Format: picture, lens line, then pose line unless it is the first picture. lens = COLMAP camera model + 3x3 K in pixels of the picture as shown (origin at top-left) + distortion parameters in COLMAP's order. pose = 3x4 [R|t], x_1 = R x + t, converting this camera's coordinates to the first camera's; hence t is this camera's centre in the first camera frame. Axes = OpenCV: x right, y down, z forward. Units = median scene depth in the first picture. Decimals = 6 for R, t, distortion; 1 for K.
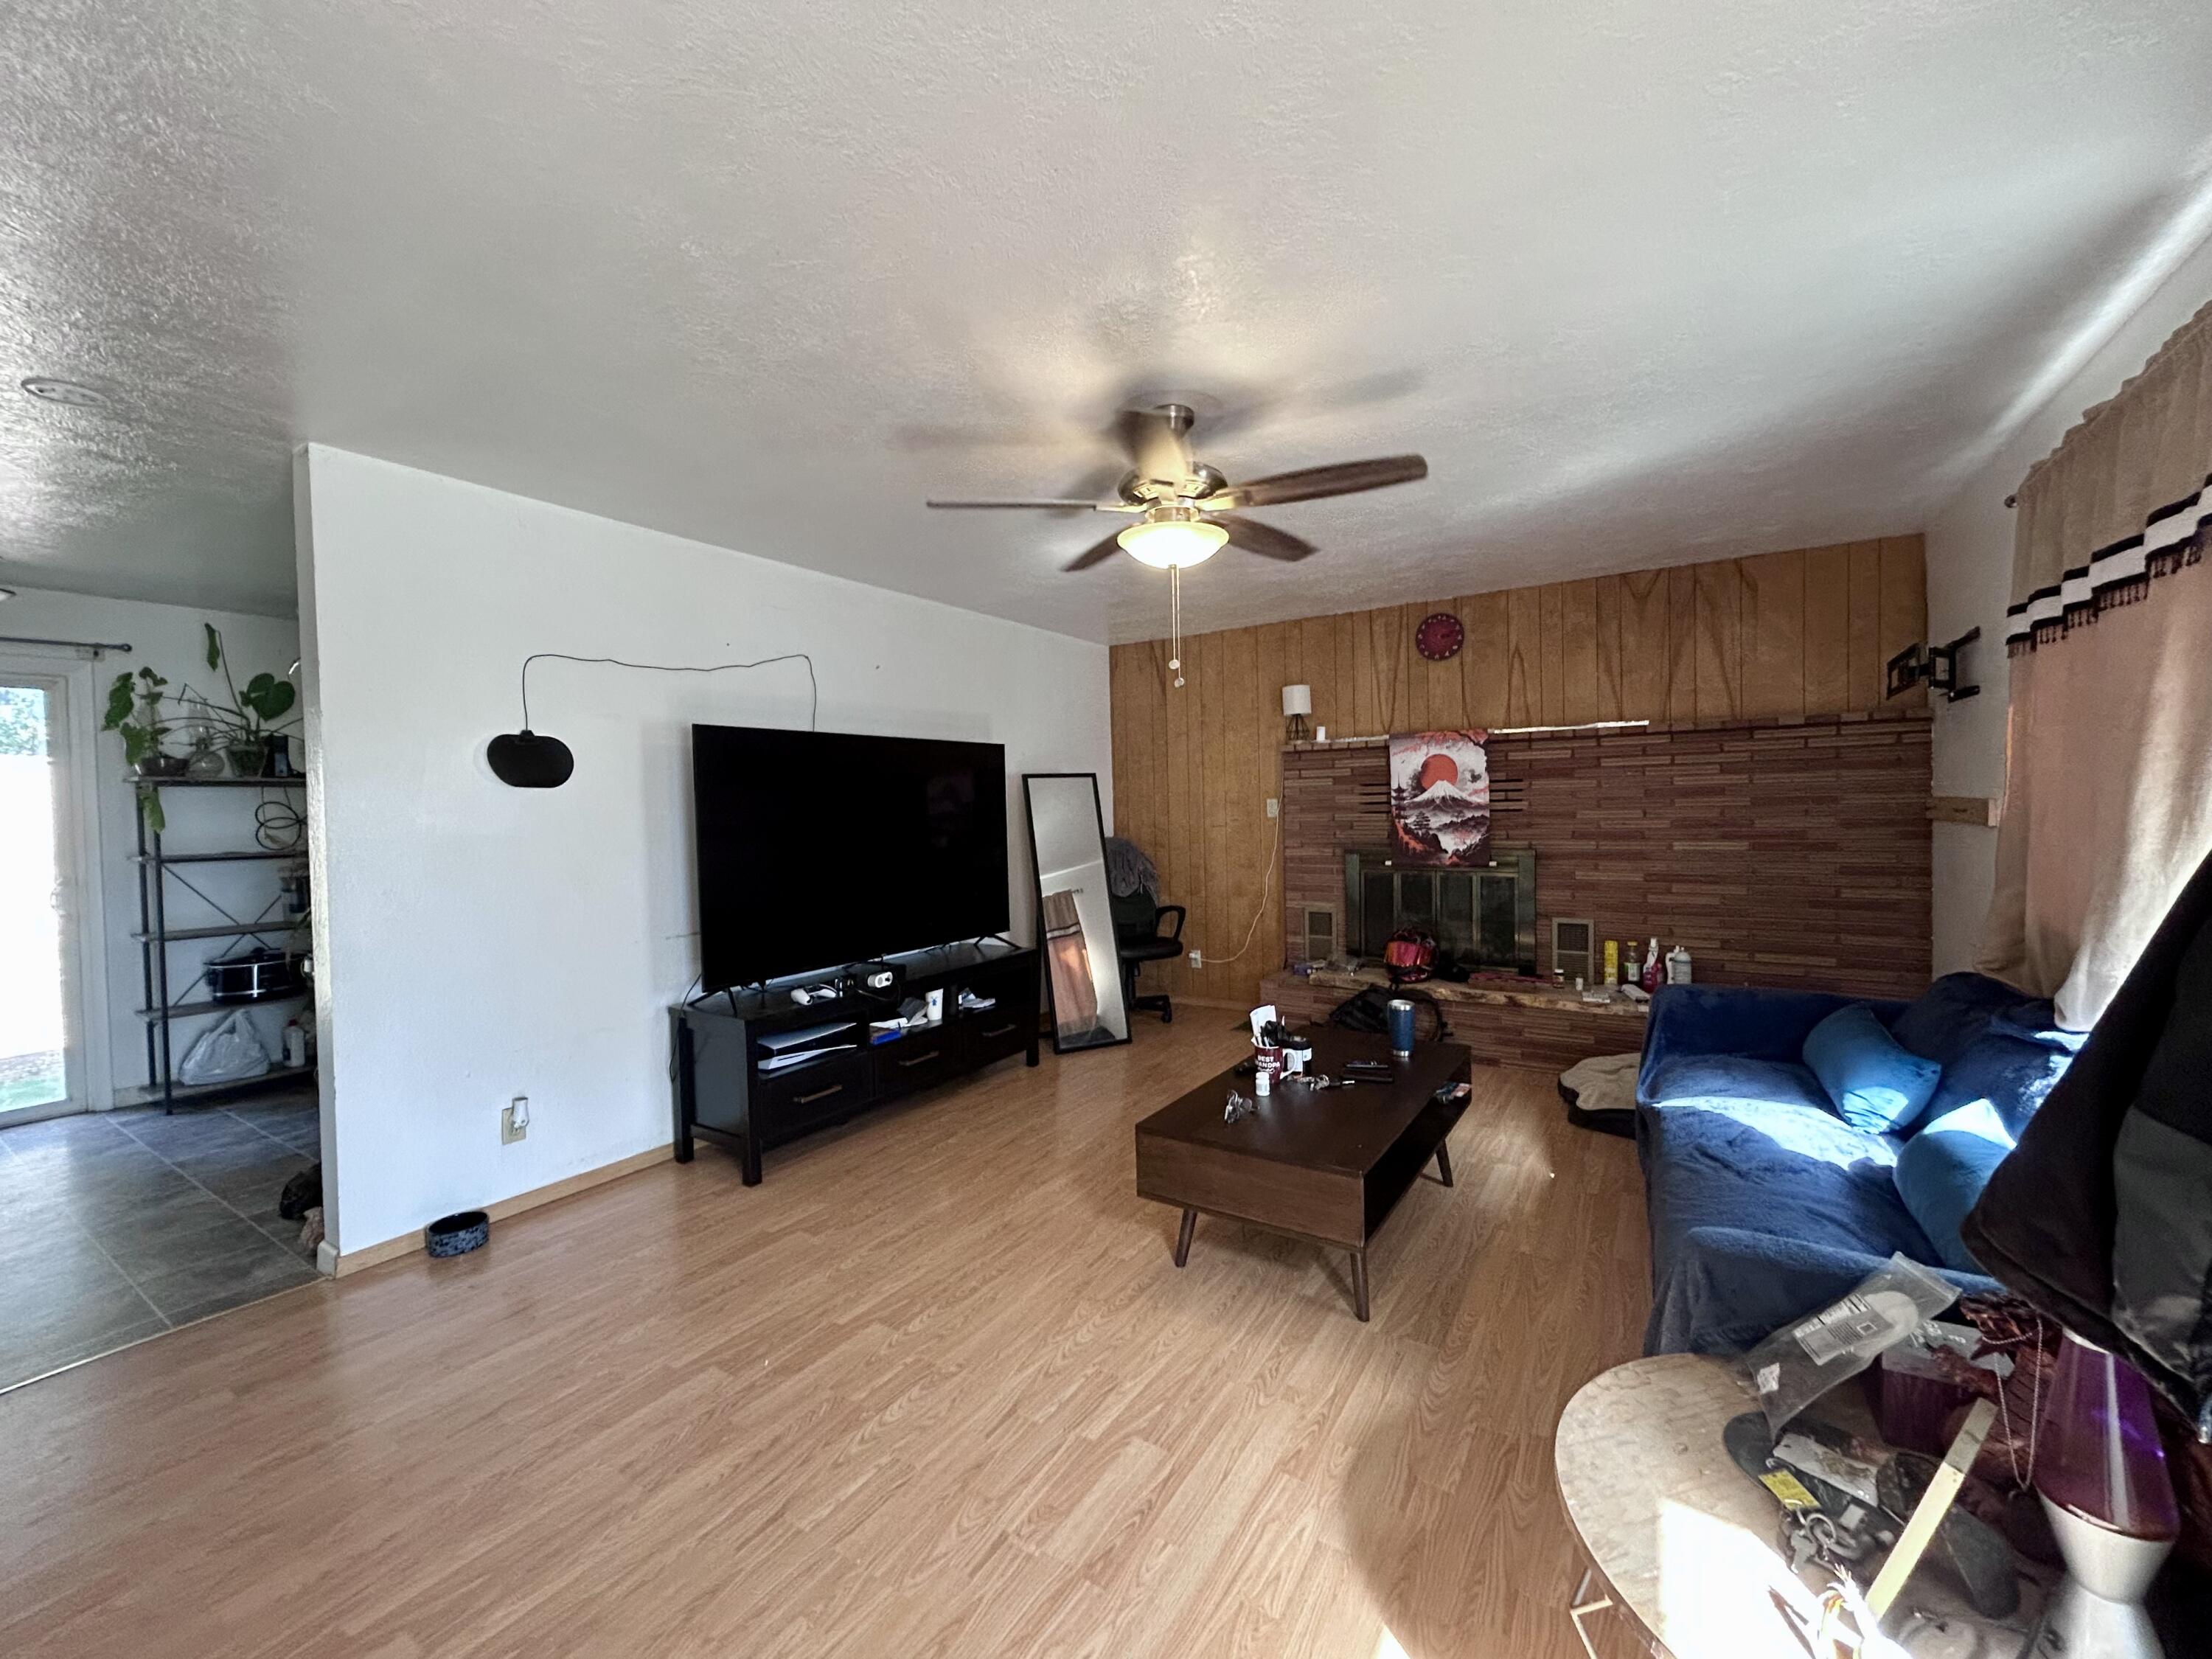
lens RADIAL K [[895.8, 0, 1104.9], [0, 895.8, 831.9], [0, 0, 1]] dist [0.001775, -0.000083]
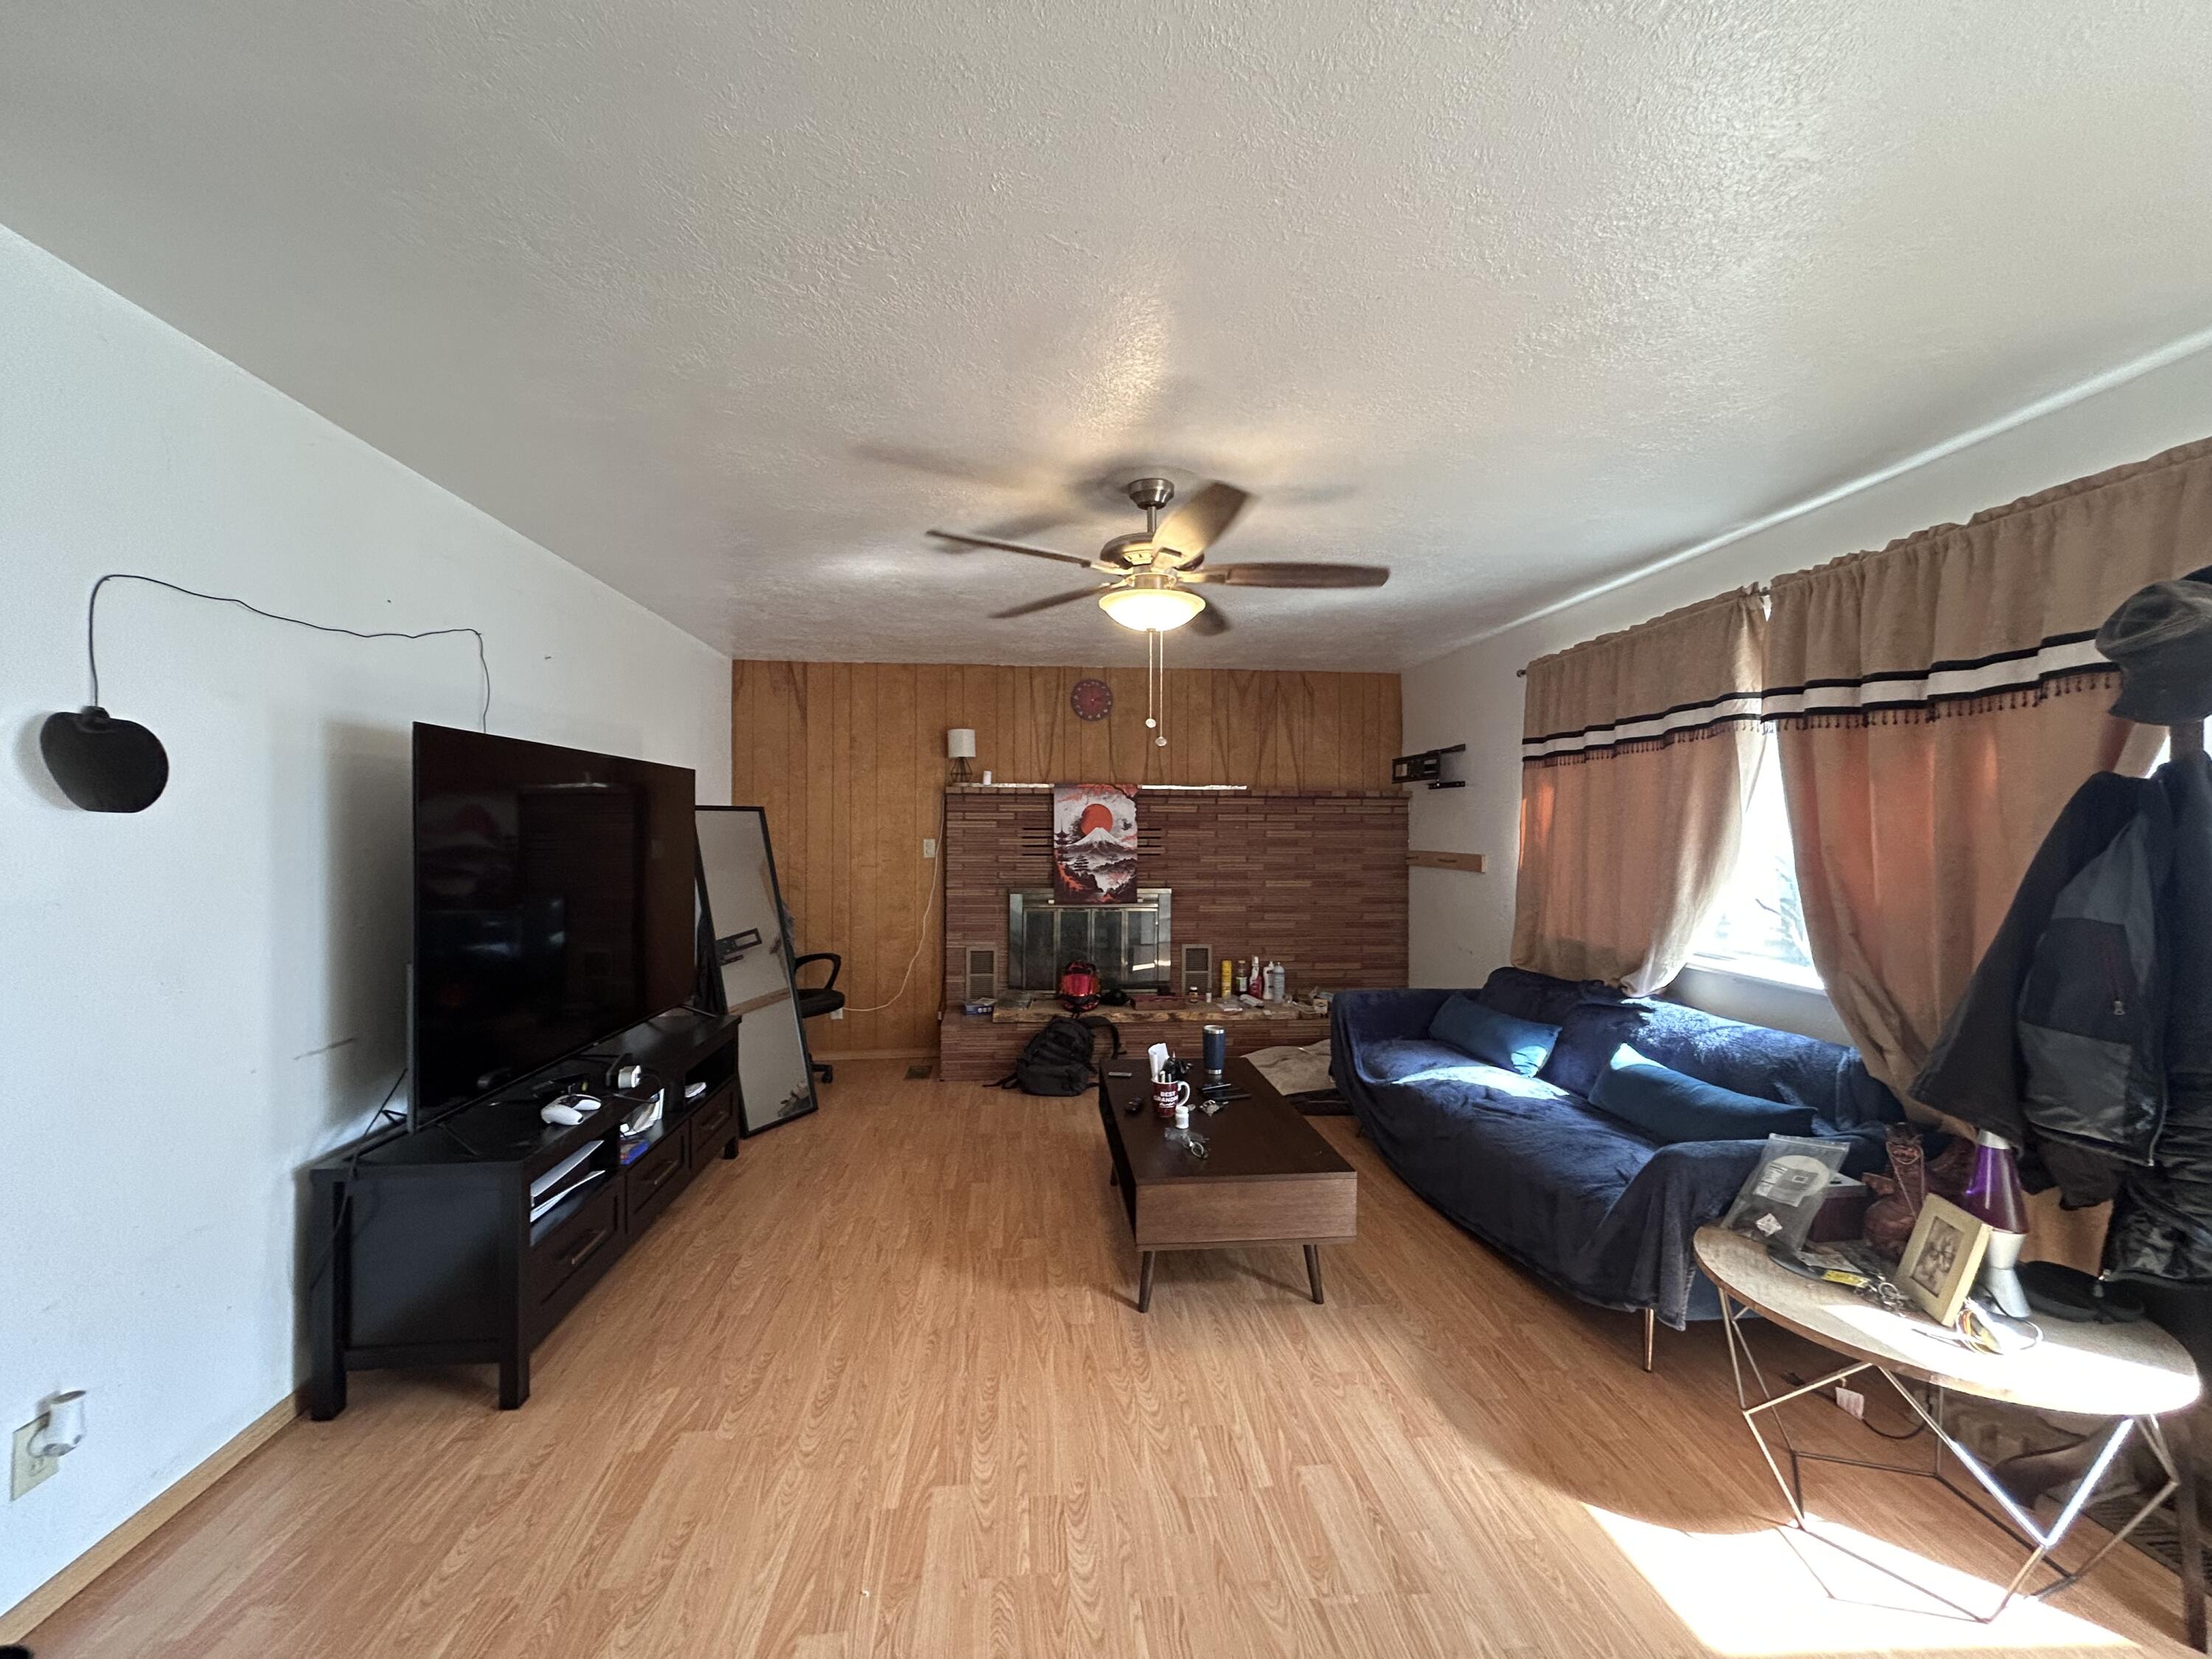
lens RADIAL K [[895.8, 0, 1109.1], [0, 895.8, 829.6], [0, 0, 1]] dist [0.001775, -0.000083]
pose [[0.779559, 0.025813, 0.625797, -0.385208], [-0.002986, 0.999292, -0.037499, -0.015016], [-0.626322, 0.027364, 0.779084, 0.140973]]
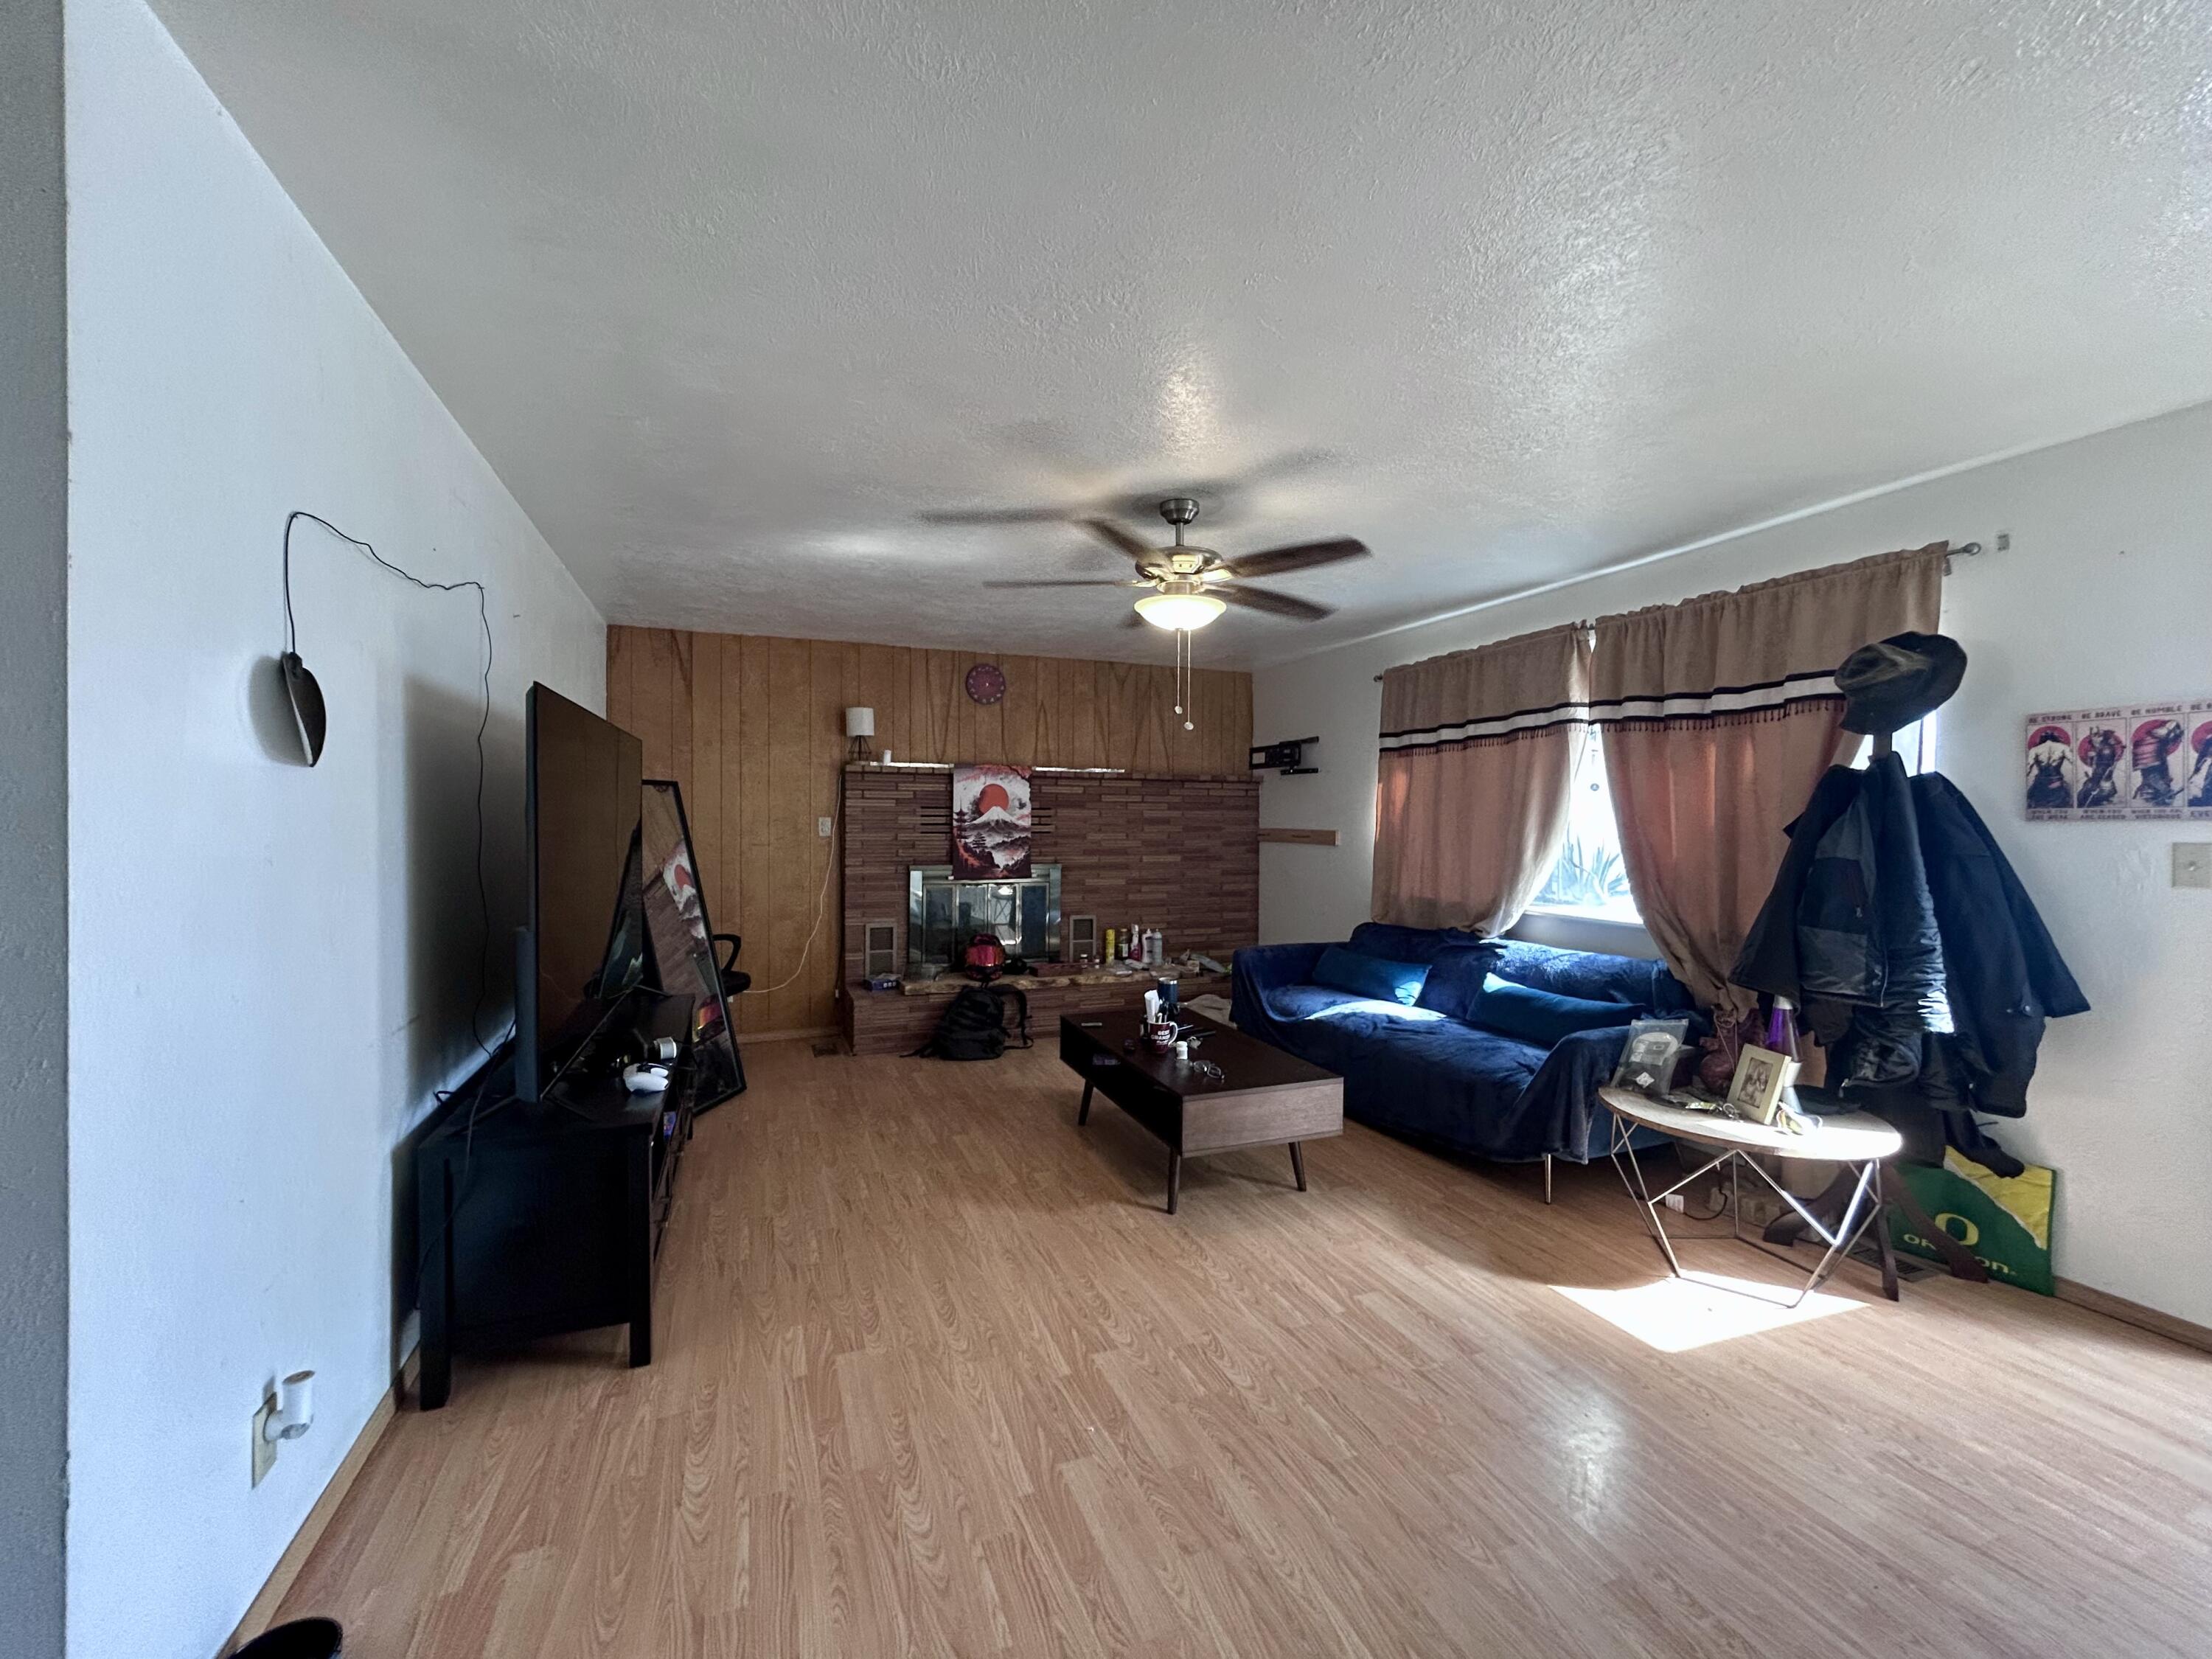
lens RADIAL K [[895.8, 0, 1111.2], [0, 895.8, 827.4], [0, 0, 1]] dist [0.001775, -0.000083]
pose [[0.572349, 0.018232, 0.819808, -0.610012], [0.005227, 0.999651, -0.025881, 0.002020], [-0.819994, 0.019098, 0.572054, 0.243911]]
